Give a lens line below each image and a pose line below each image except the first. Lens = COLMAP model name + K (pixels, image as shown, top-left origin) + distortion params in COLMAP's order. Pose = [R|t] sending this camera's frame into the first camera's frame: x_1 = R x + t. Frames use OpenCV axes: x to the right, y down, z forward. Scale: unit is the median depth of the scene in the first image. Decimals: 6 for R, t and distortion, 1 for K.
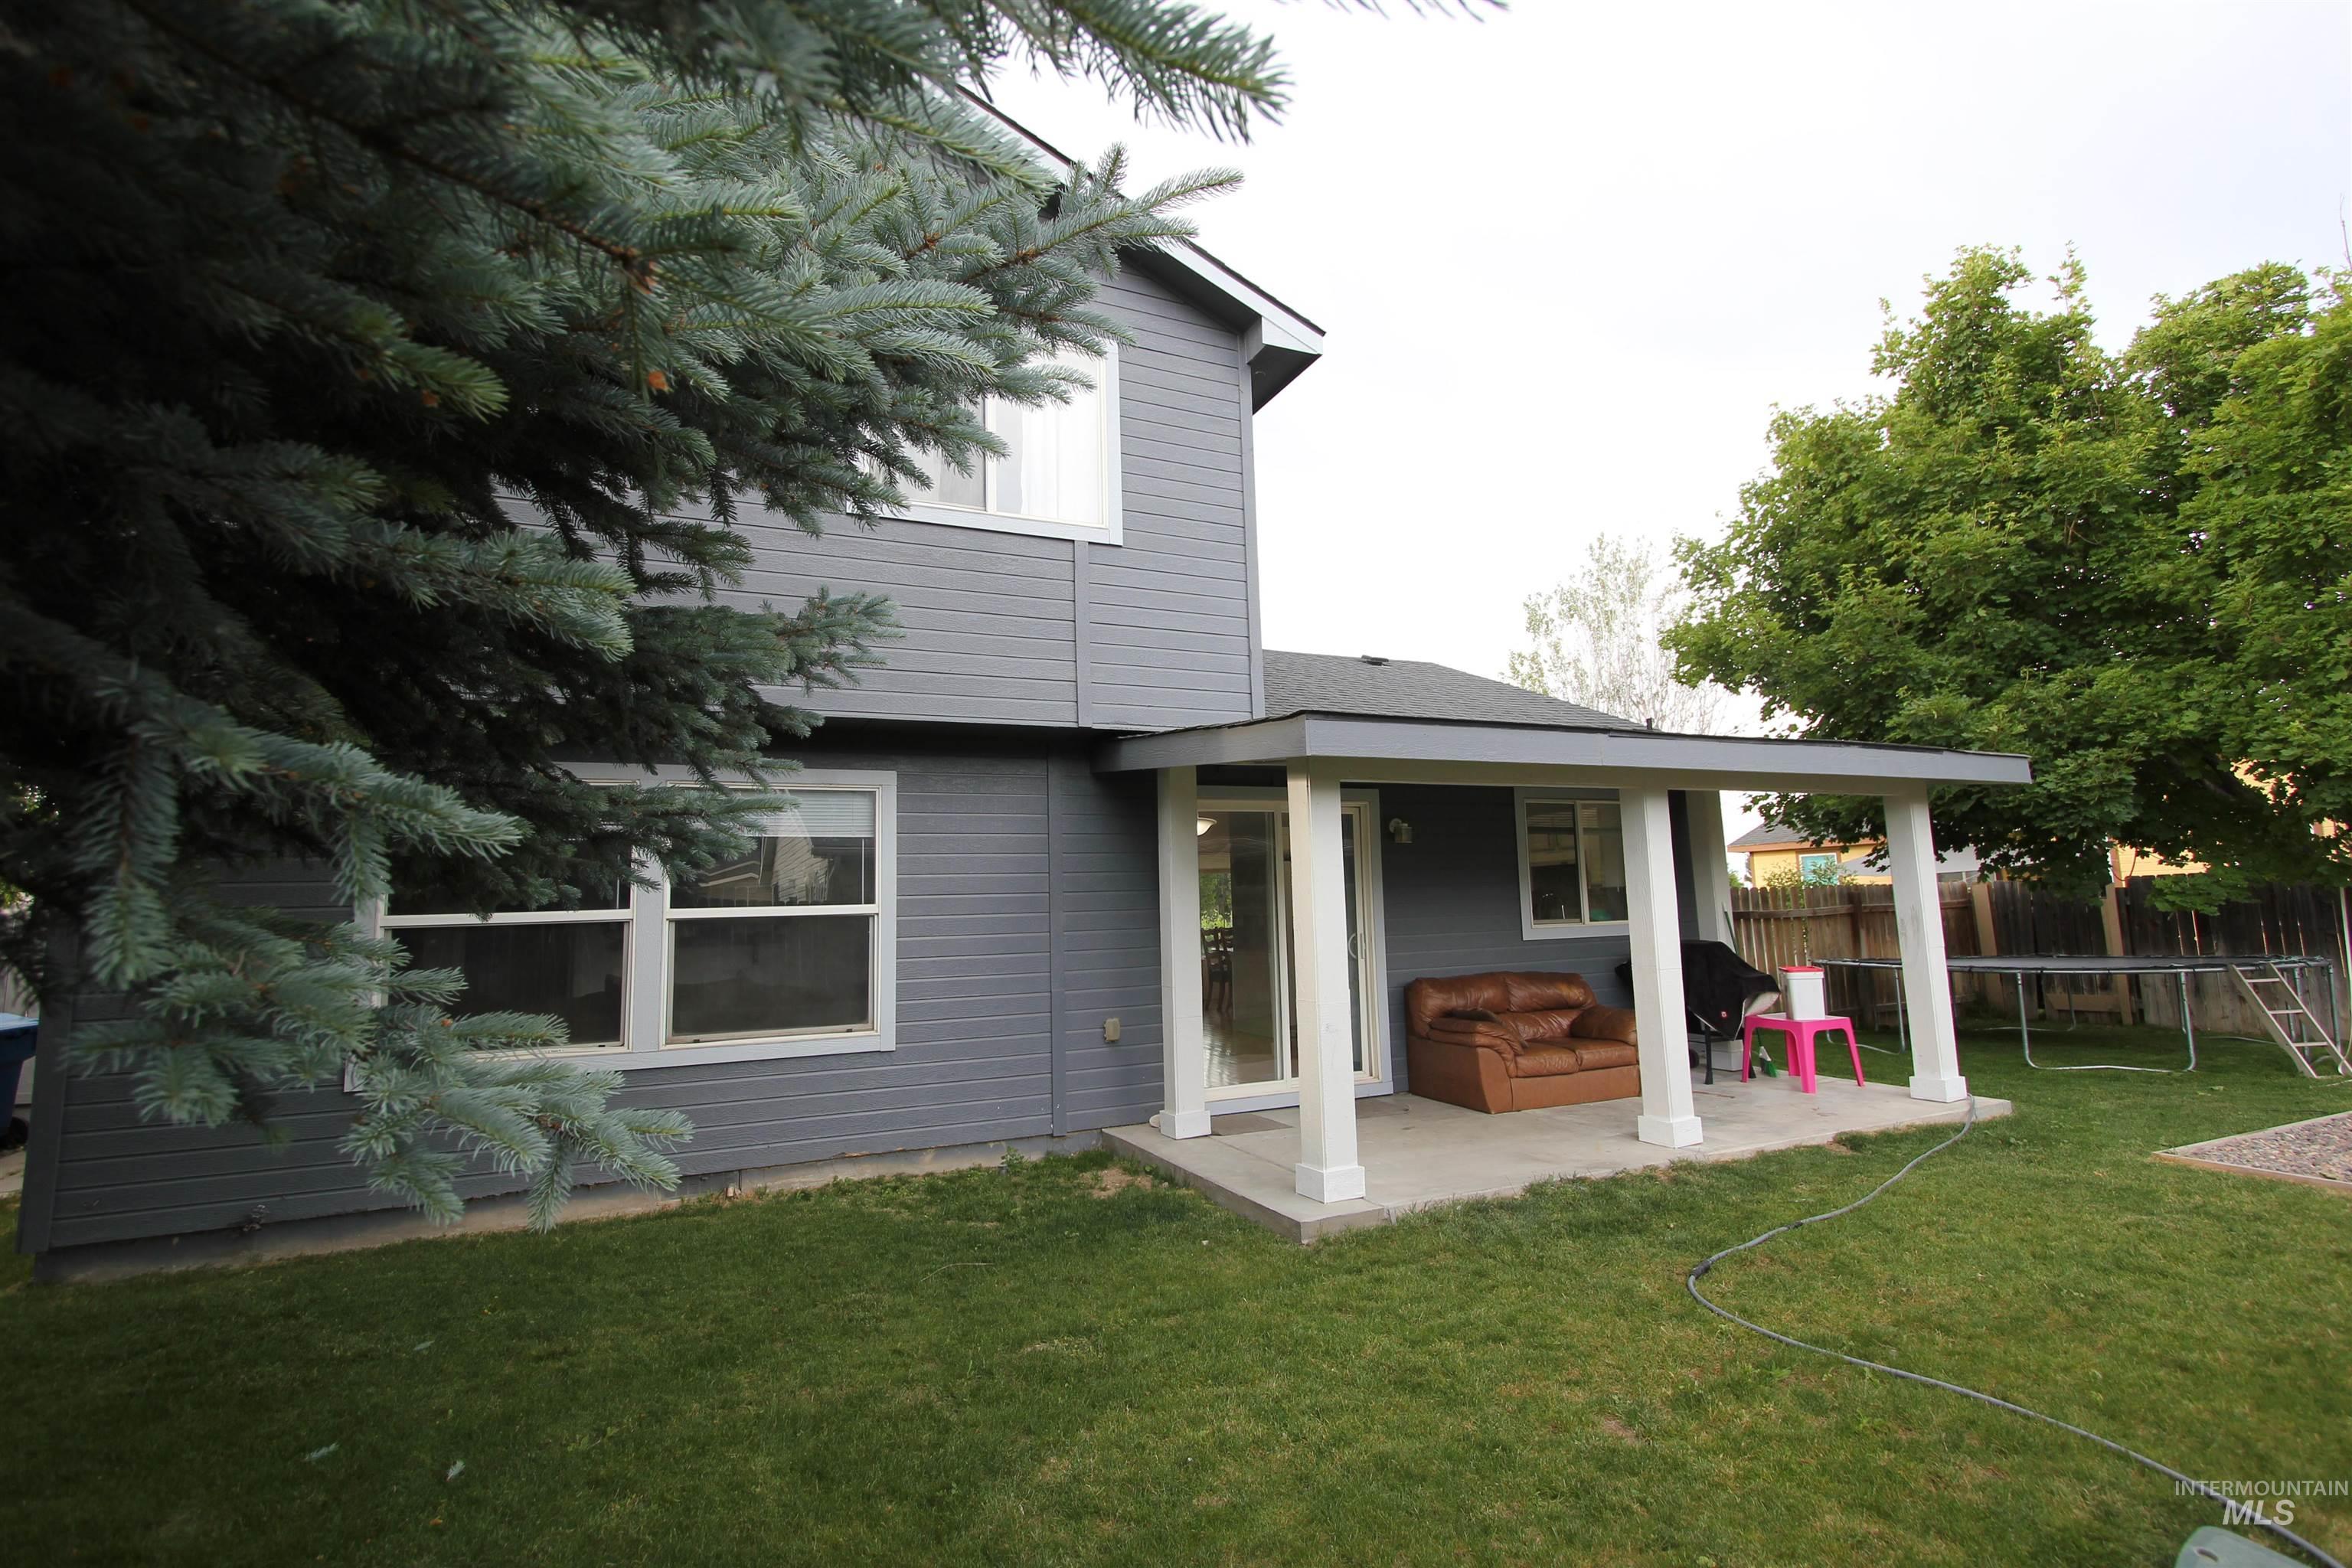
lens RADIAL K [[1074.8, 0, 1168.1], [0, 1074.8, 781.7], [0, 0, 1]] dist [-0.023173, 0.005372]
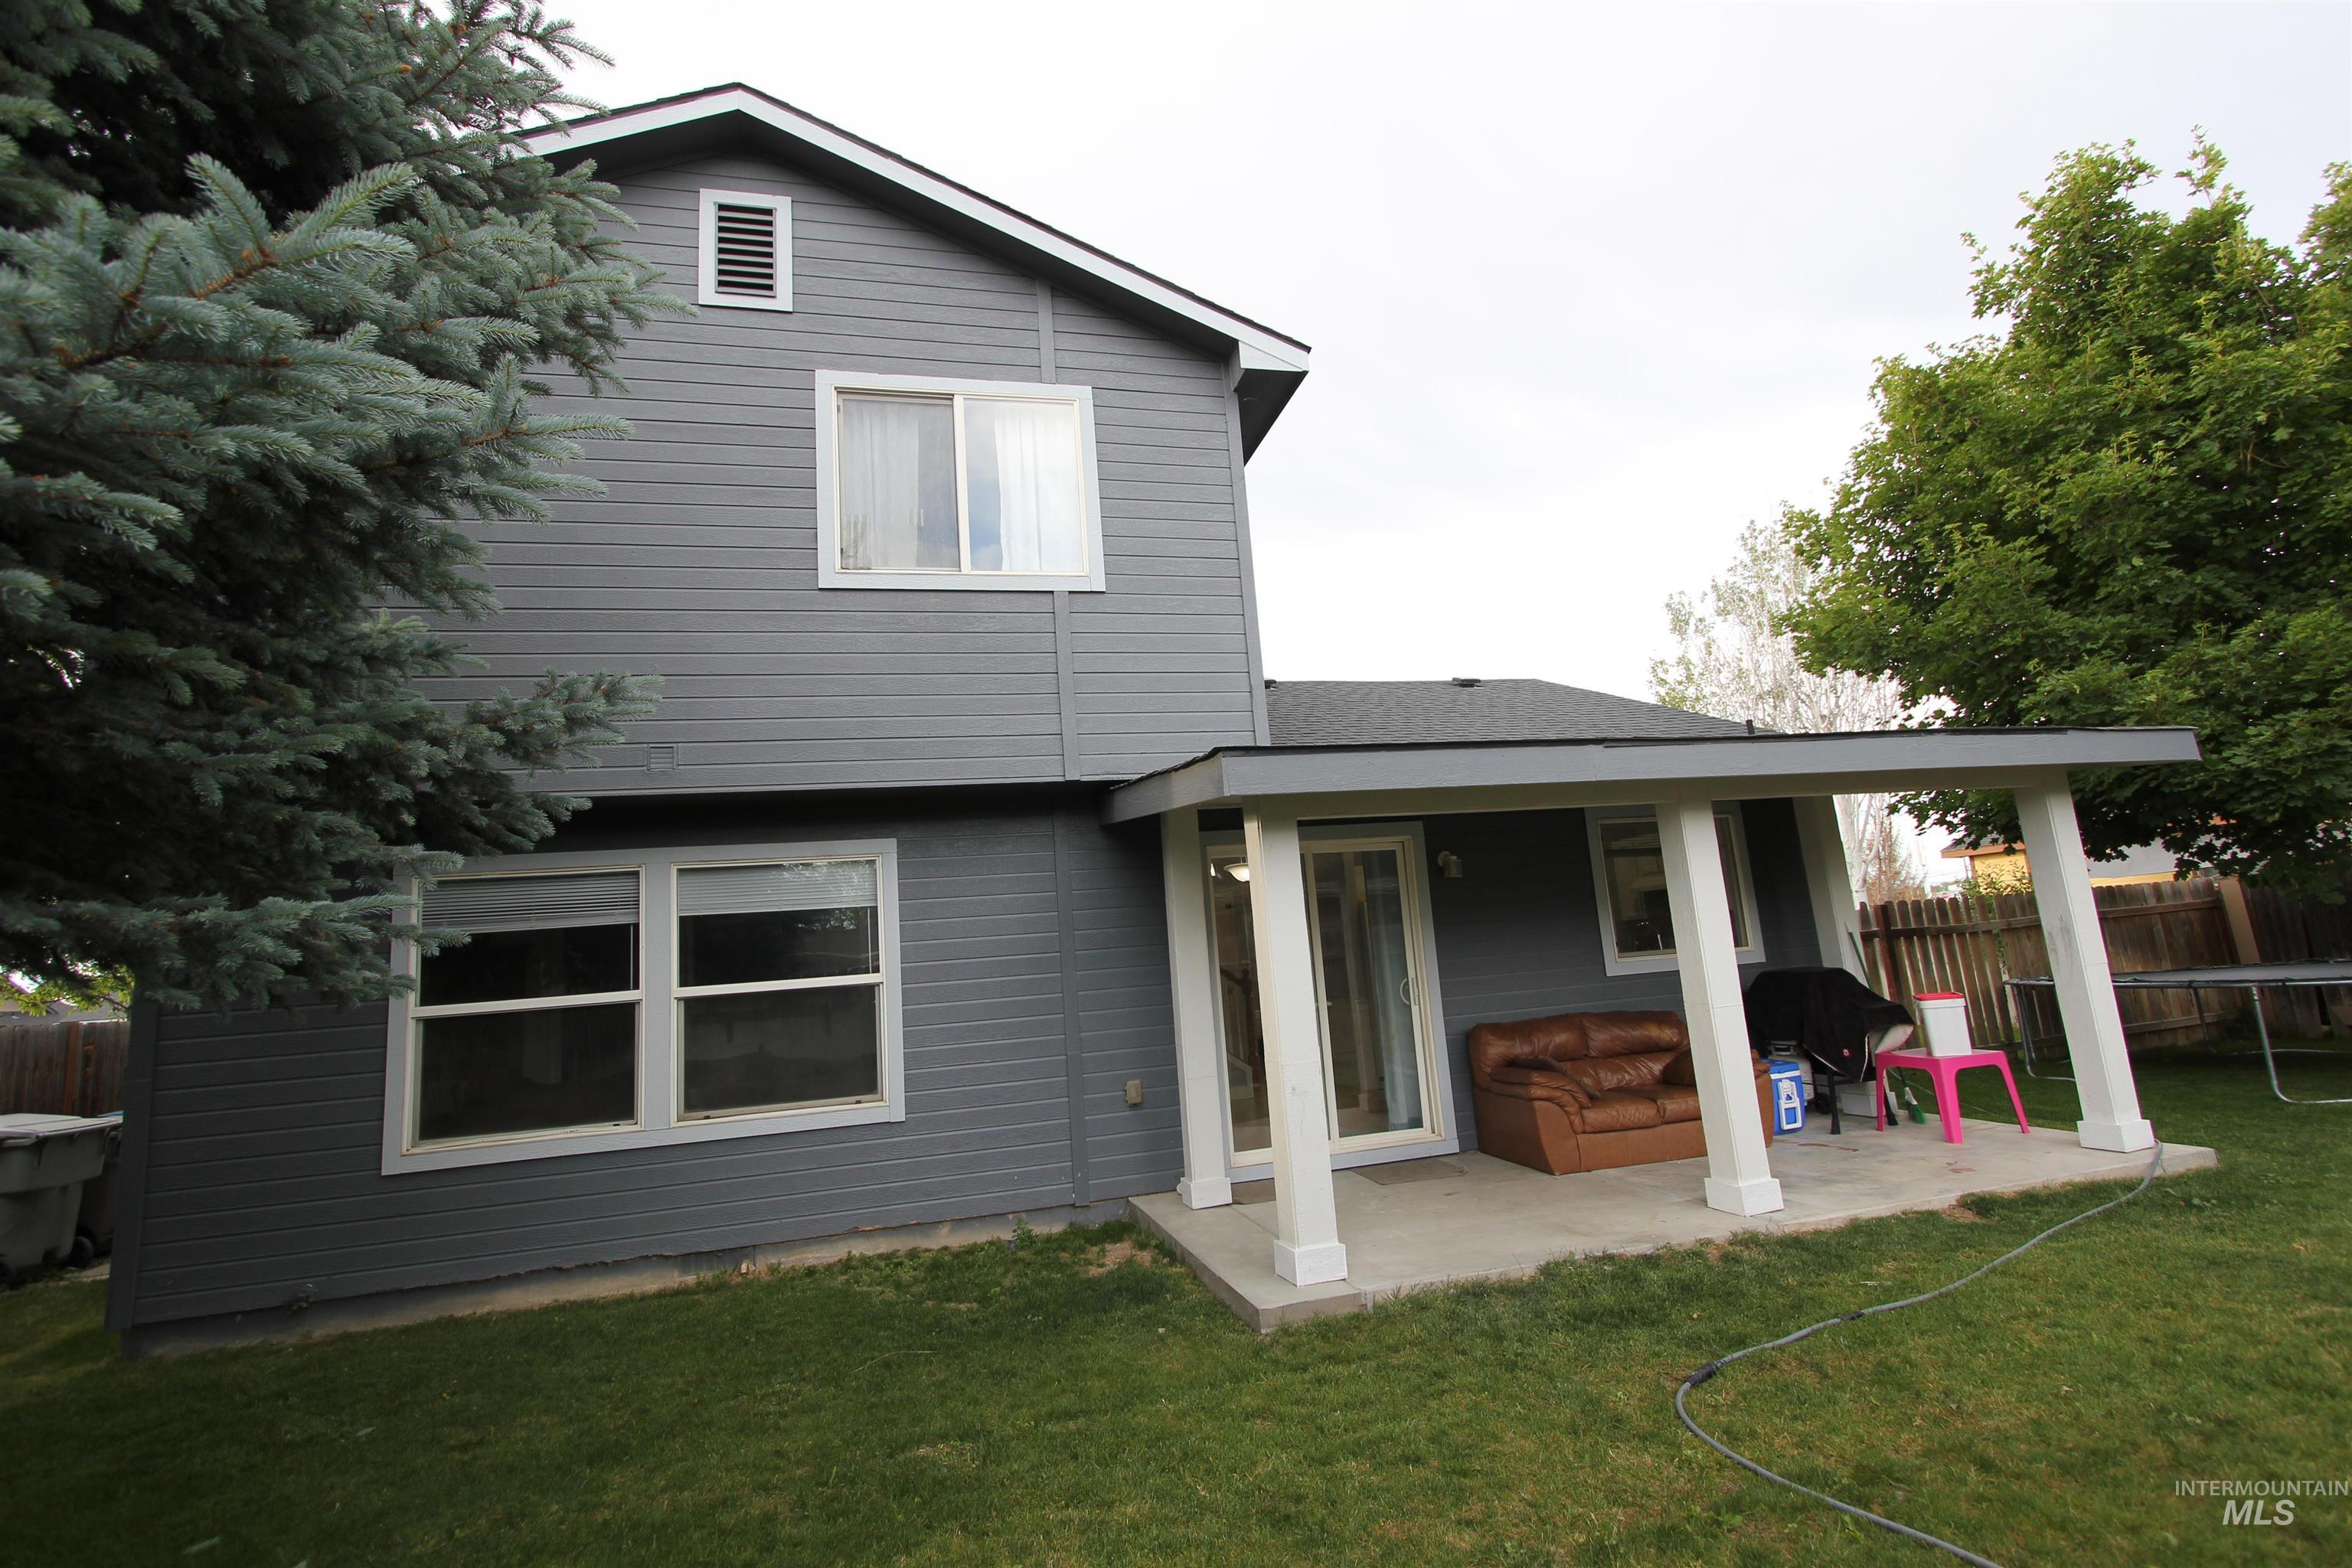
lens RADIAL K [[1074.8, 0, 1177.2], [0, 1074.8, 775.8], [0, 0, 1]] dist [-0.023173, 0.005372]
pose [[0.983517, -0.075769, -0.164172, 0.179240], [0.068109, 0.996332, -0.051800, 0.002373], [0.167495, 0.039765, 0.985071, 0.058714]]
